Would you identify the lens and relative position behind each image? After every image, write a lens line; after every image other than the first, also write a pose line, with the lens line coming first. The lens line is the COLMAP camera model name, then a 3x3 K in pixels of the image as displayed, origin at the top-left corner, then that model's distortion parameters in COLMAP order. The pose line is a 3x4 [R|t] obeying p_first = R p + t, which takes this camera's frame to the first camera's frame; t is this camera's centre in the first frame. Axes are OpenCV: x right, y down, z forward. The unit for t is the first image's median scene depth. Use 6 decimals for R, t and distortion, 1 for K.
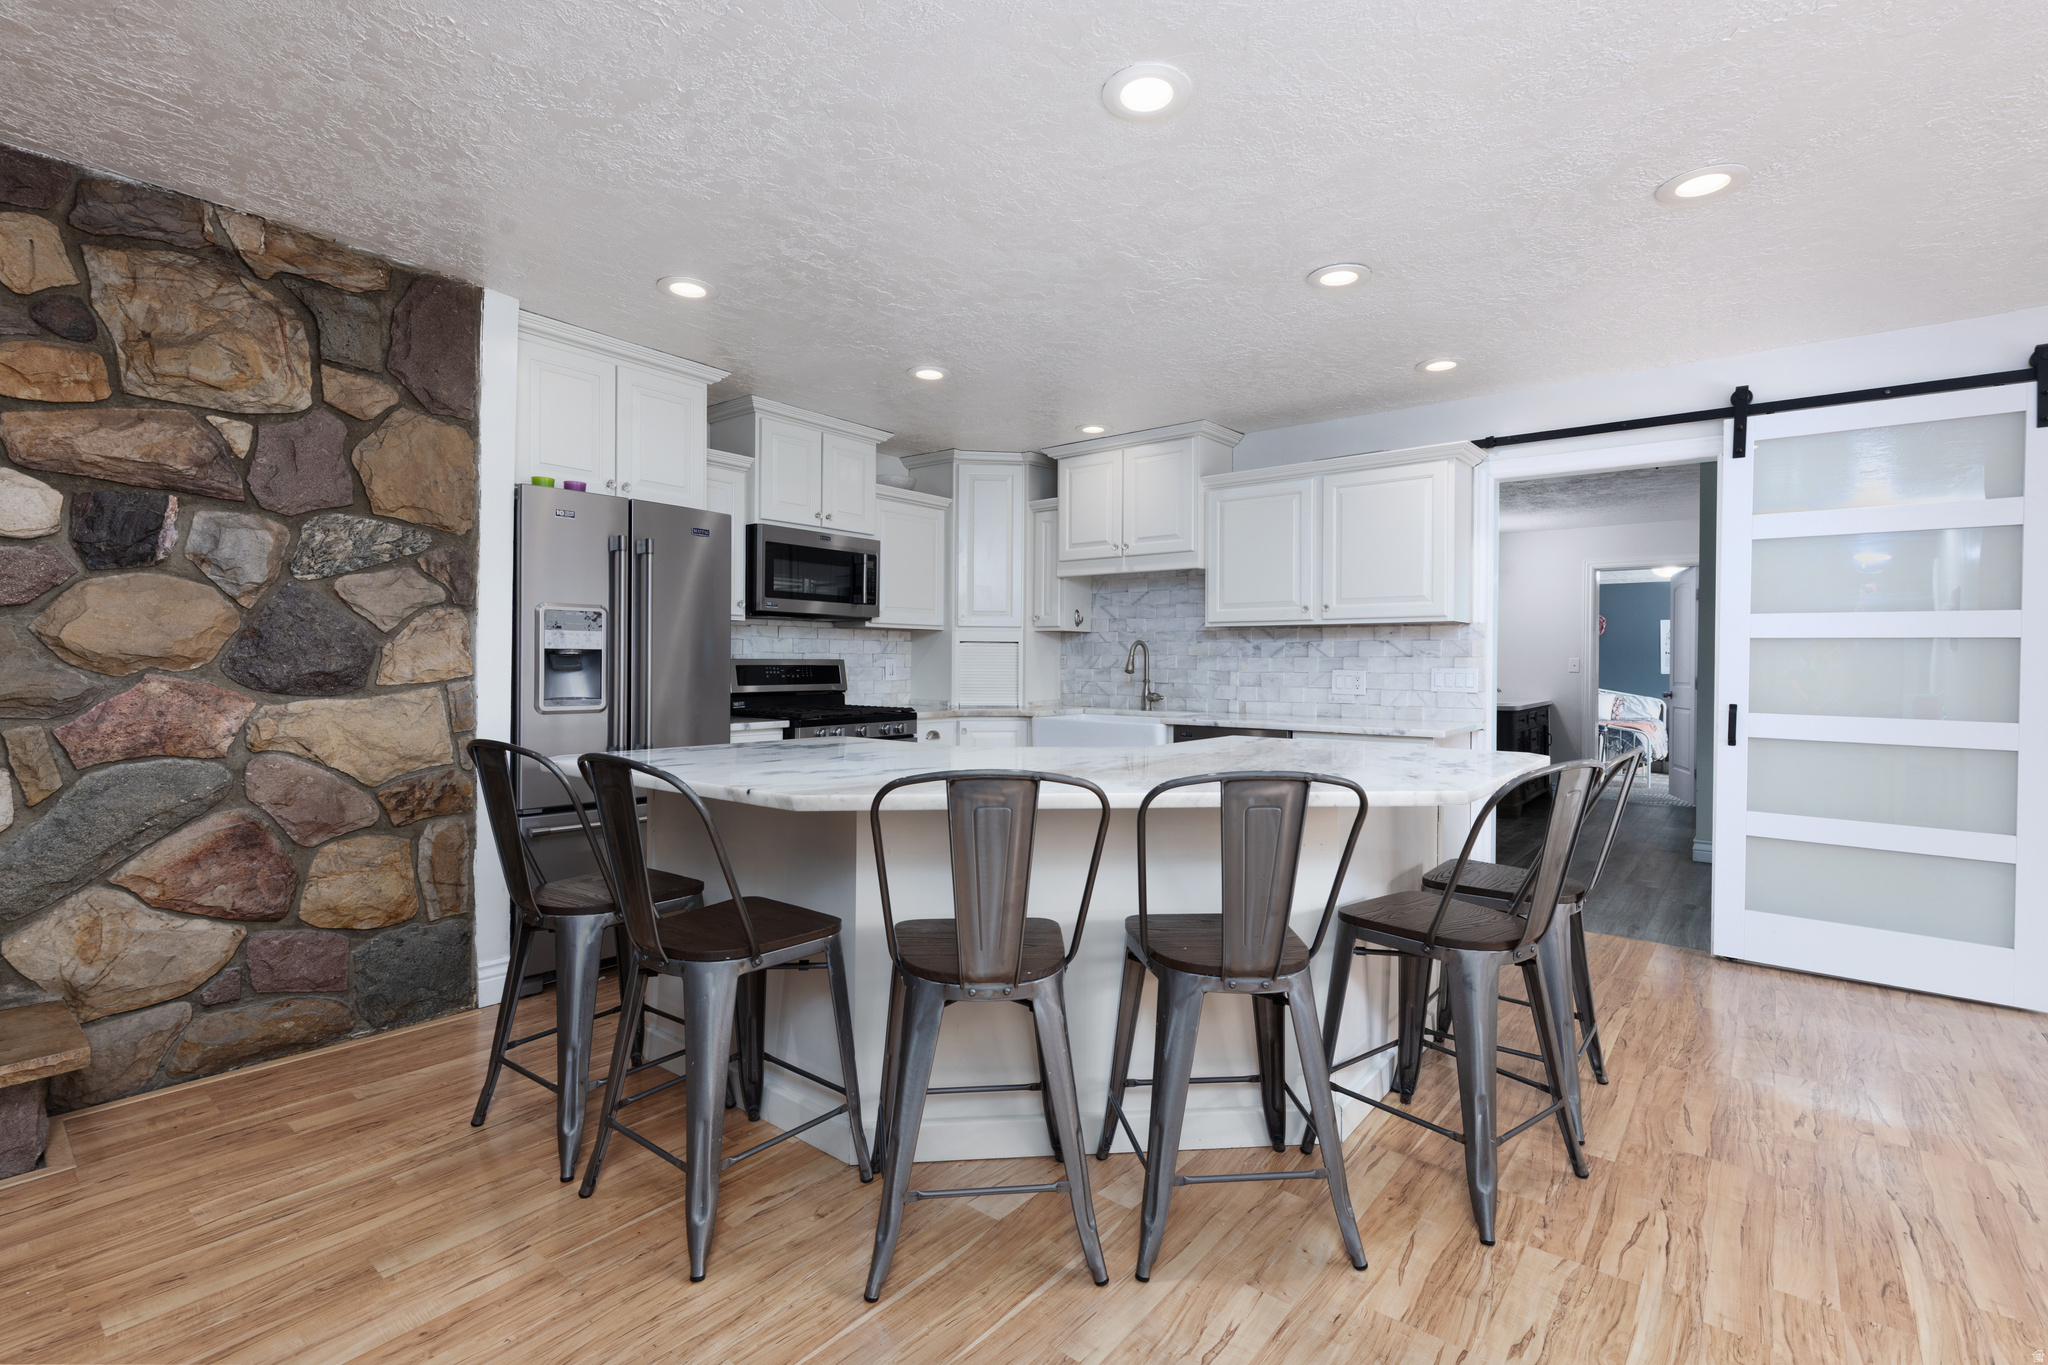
lens RADIAL K [[937.4, 0, 1022.6], [0, 937.4, 671.3], [0, 0, 1]] dist [-0.000590, -0.000215]
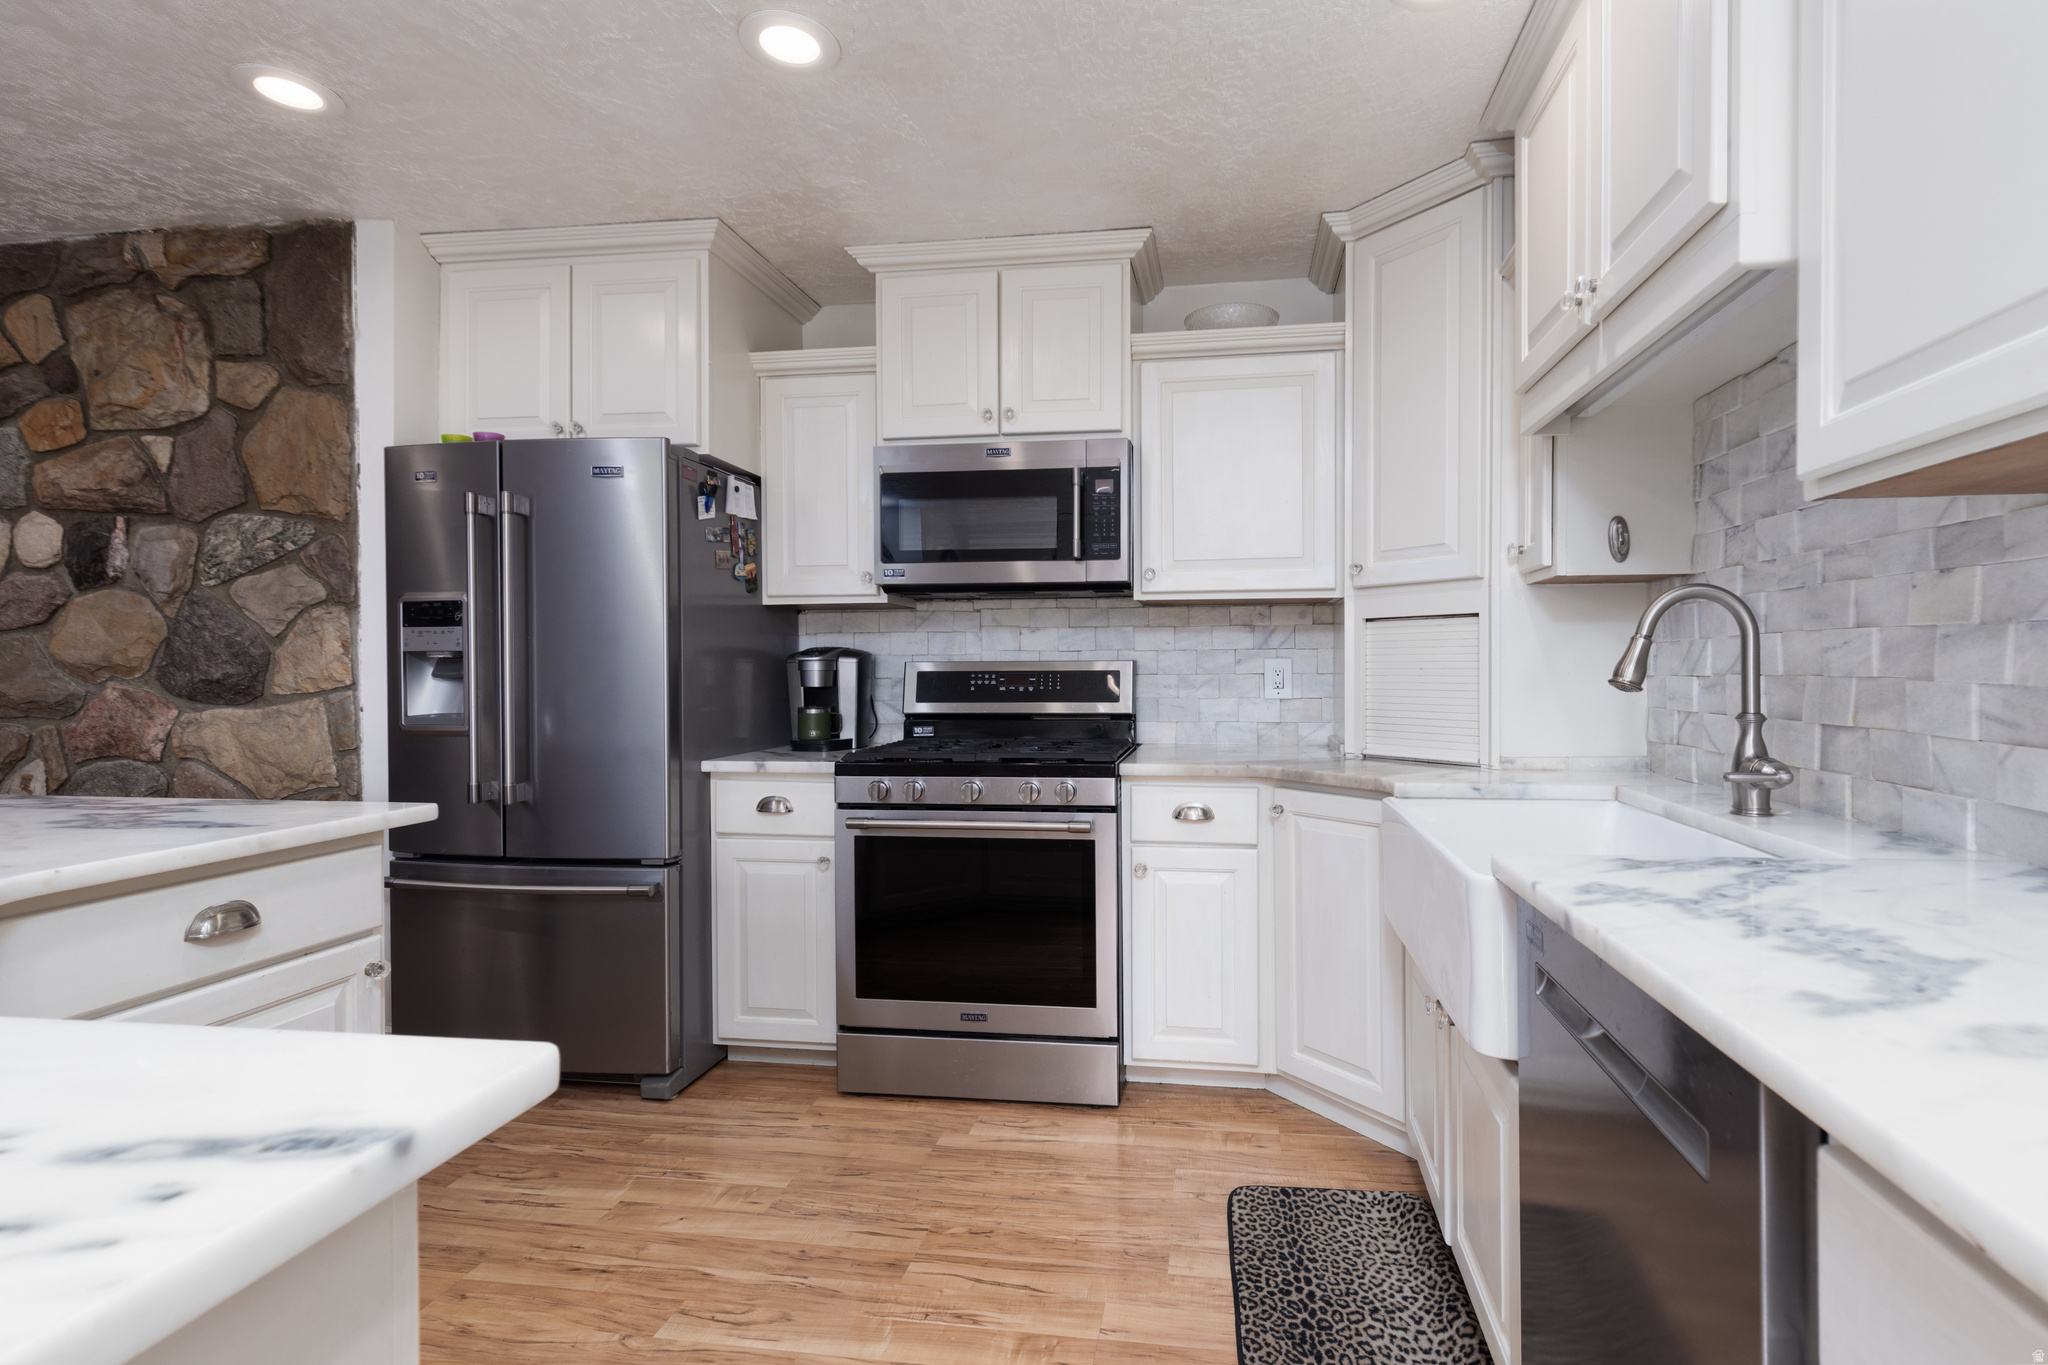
lens RADIAL K [[950.6, 0, 1024.0], [0, 950.6, 682.5], [0, 0, 1]] dist [0.003287, 0.000691]
pose [[0.510025, 0.006107, -0.860138, 0.509133], [-0.002073, 0.999981, 0.005871, -0.004195], [0.860157, -0.001211, 0.510028, 1.186114]]
